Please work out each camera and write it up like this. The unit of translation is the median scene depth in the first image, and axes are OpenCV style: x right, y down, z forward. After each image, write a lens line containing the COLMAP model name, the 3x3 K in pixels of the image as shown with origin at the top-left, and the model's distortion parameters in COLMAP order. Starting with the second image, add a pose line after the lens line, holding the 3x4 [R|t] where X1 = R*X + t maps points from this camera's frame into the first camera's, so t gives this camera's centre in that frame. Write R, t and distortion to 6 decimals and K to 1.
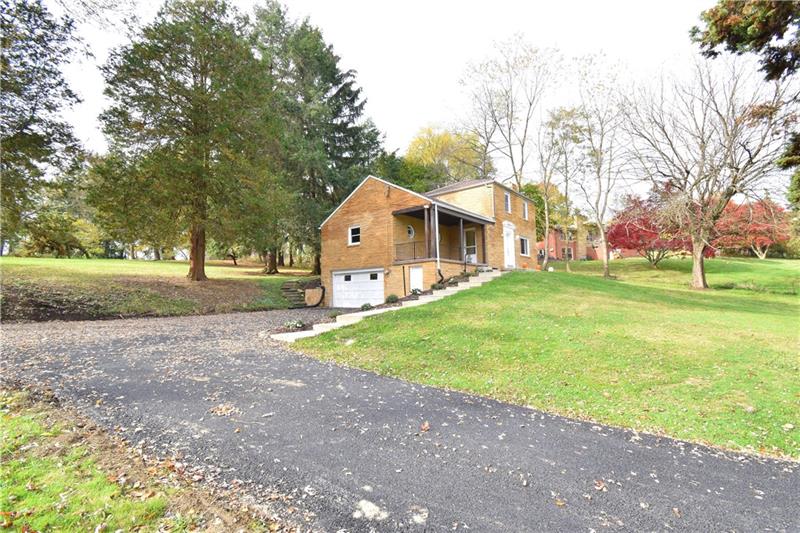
lens RADIAL K [[356.1, 0, 400.0], [0, 356.1, 266.5], [0, 0, 1]] dist [0.001019, 0.000048]
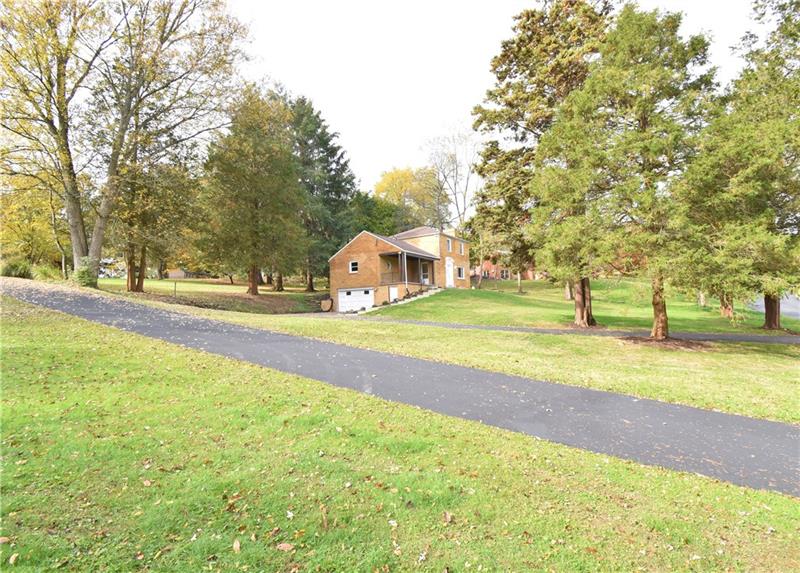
lens RADIAL K [[352.7, 0, 400.0], [0, 352.7, 286.5], [0, 0, 1]] dist [-0.000274, -0.000010]
pose [[0.994089, -0.000496, 0.108565, -0.091867], [-0.000410, 0.999965, 0.008329, -0.011395], [-0.108565, -0.008325, 0.994054, -0.597316]]
